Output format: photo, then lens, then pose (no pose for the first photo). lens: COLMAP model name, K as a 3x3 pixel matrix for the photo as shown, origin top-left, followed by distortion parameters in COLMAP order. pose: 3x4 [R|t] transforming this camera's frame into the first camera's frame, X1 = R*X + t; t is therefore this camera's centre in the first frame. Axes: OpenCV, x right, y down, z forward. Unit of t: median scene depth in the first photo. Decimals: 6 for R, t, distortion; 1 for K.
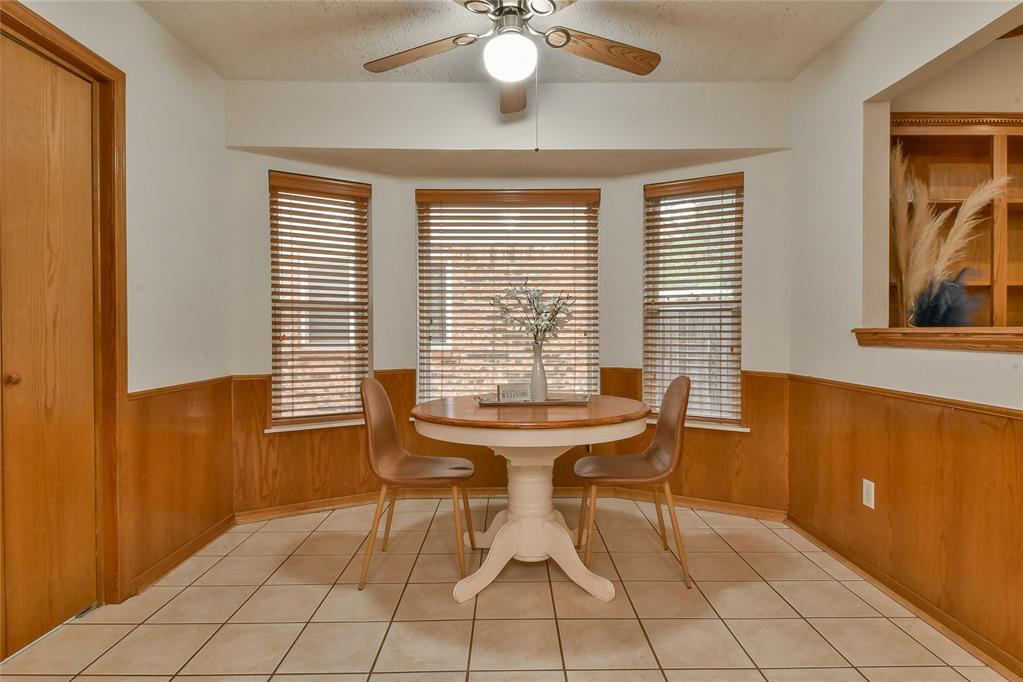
lens RADIAL K [[545.6, 0, 510.7], [0, 545.6, 334.7], [0, 0, 1]] dist [0.058782, -0.041762]
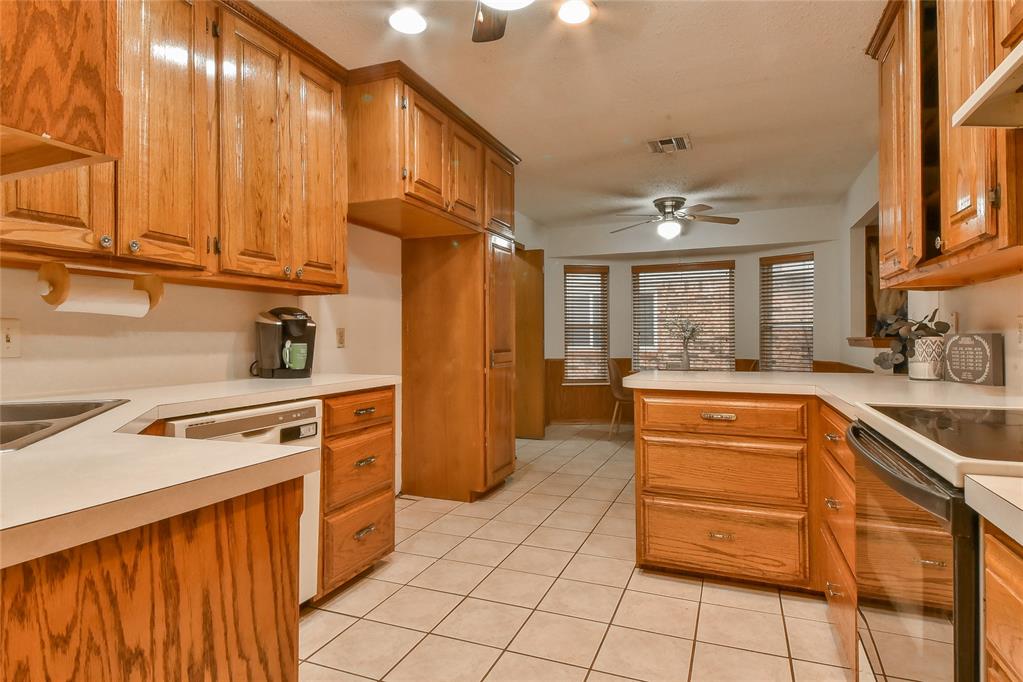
lens RADIAL K [[545.6, 0, 510.7], [0, 545.6, 334.7], [0, 0, 1]] dist [0.058782, -0.041762]
pose [[0.923050, -0.003083, -0.384667, 0.177590], [-0.001737, 0.999924, -0.012180, 0.003583], [0.384676, 0.011911, 0.922975, -0.959491]]
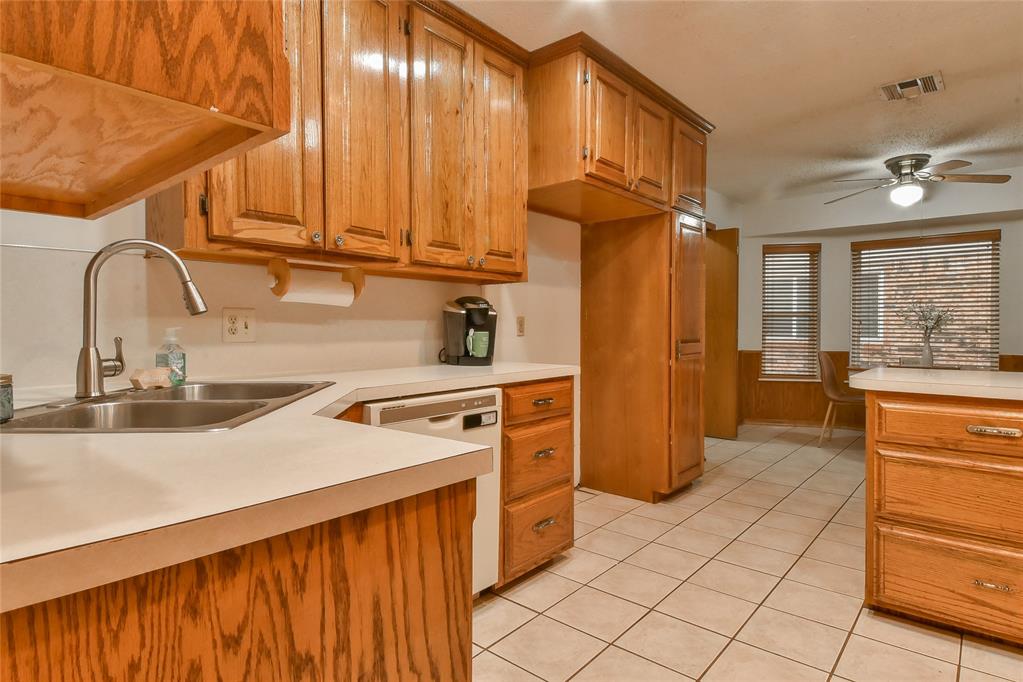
lens RADIAL K [[545.6, 0, 510.7], [0, 545.6, 334.7], [0, 0, 1]] dist [0.058782, -0.041762]
pose [[0.753321, 0.012104, -0.657542, 0.156219], [-0.007622, 0.999924, 0.009675, 0.003590], [0.657609, -0.002277, 0.753356, -0.929198]]
